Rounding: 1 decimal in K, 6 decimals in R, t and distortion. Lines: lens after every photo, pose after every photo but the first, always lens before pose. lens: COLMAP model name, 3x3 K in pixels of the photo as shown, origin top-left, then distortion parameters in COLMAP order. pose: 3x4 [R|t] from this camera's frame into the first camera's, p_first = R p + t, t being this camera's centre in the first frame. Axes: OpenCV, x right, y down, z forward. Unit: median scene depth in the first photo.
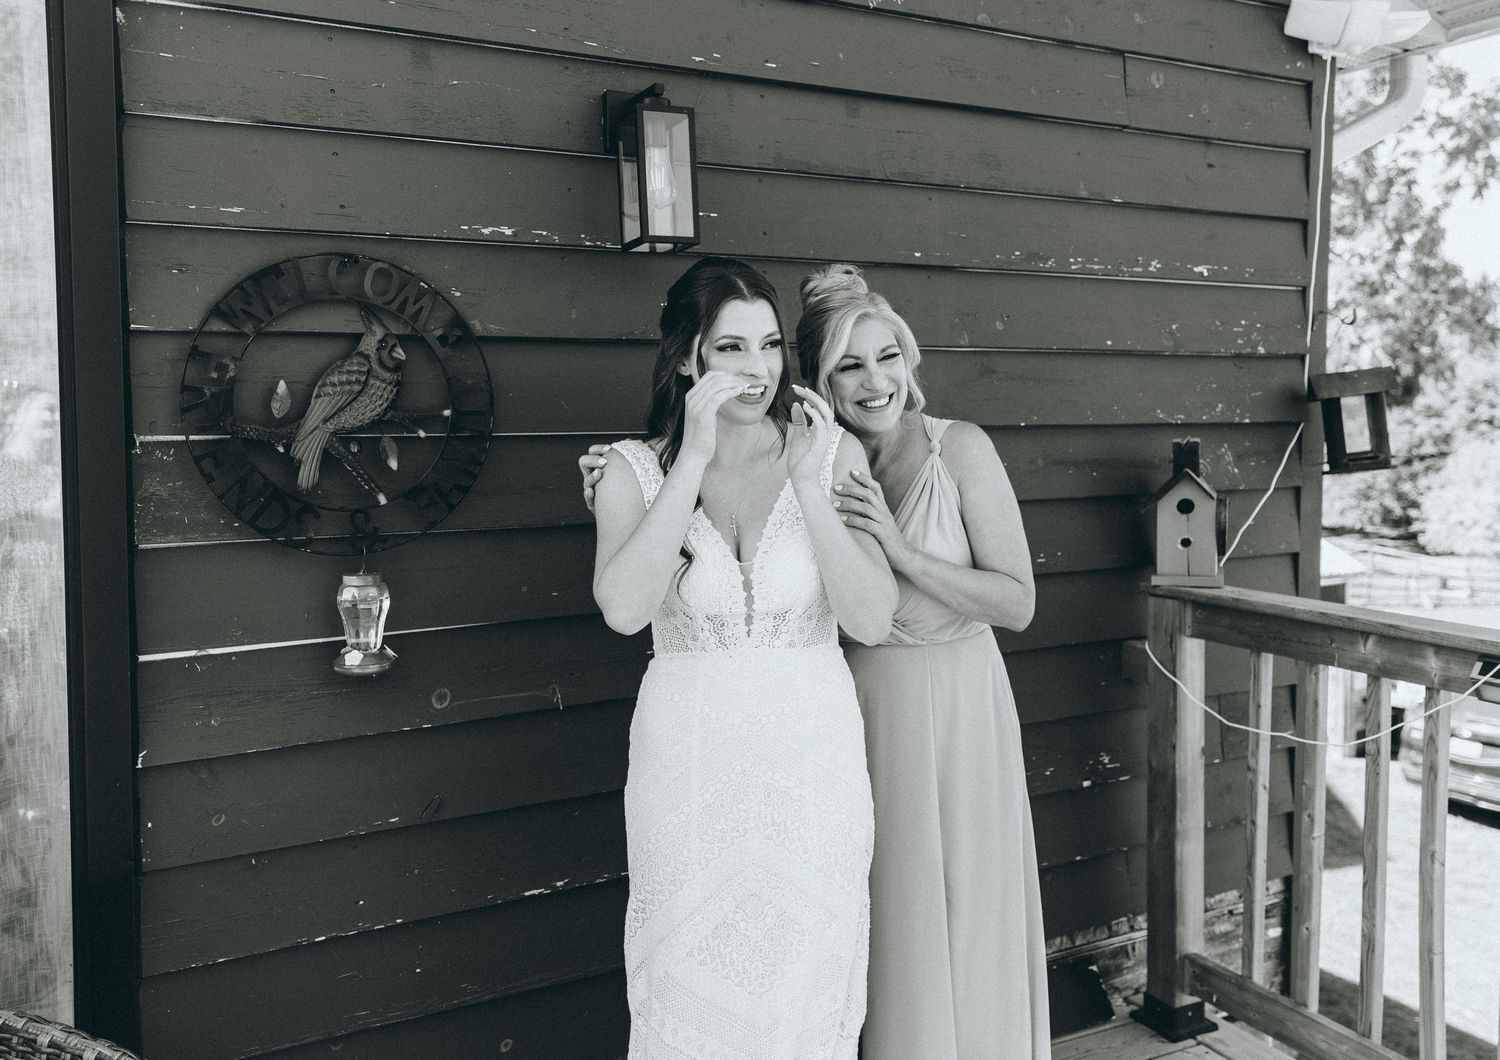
lens RADIAL K [[1241.5, 0, 743.2], [0, 1241.5, 483.3], [0, 0, 1]] dist [0.015655, -0.010205]
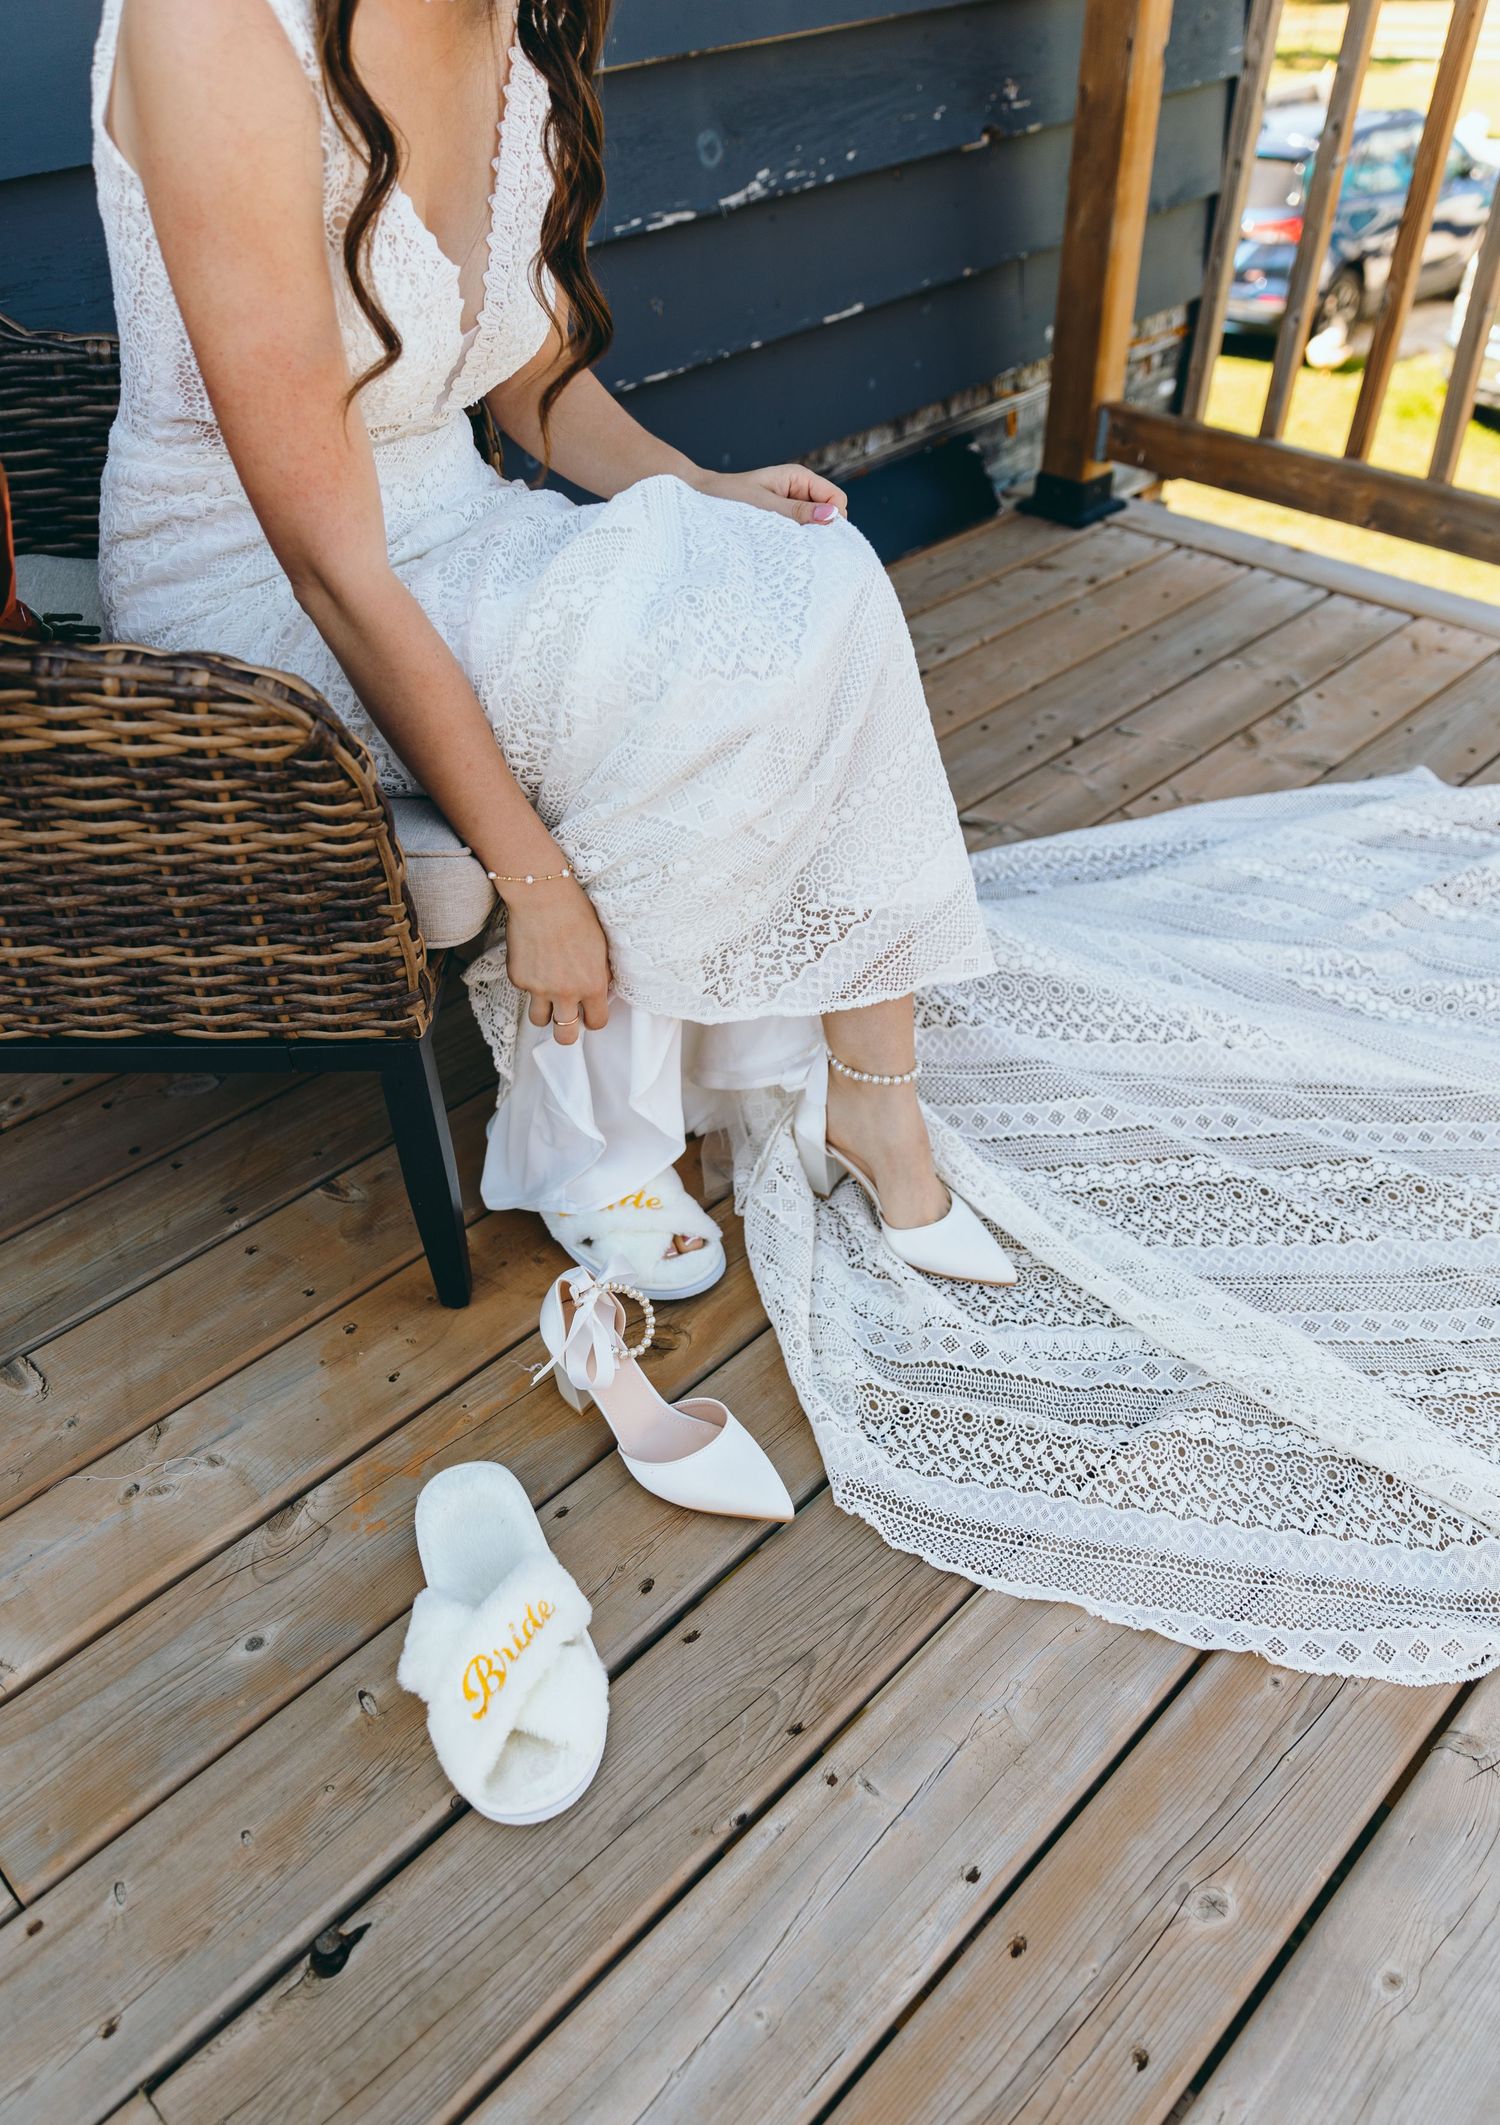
lens RADIAL K [[1501.6, 0, 748.2], [0, 1501.6, 1137.7], [0, 0, 1]] dist [0.010437, -0.004164]
pose [[0.949251, -0.222841, 0.221957, -0.131928], [0.034473, 0.775163, 0.630820, 0.155068], [-0.312625, -0.591155, 0.743506, 0.169299]]
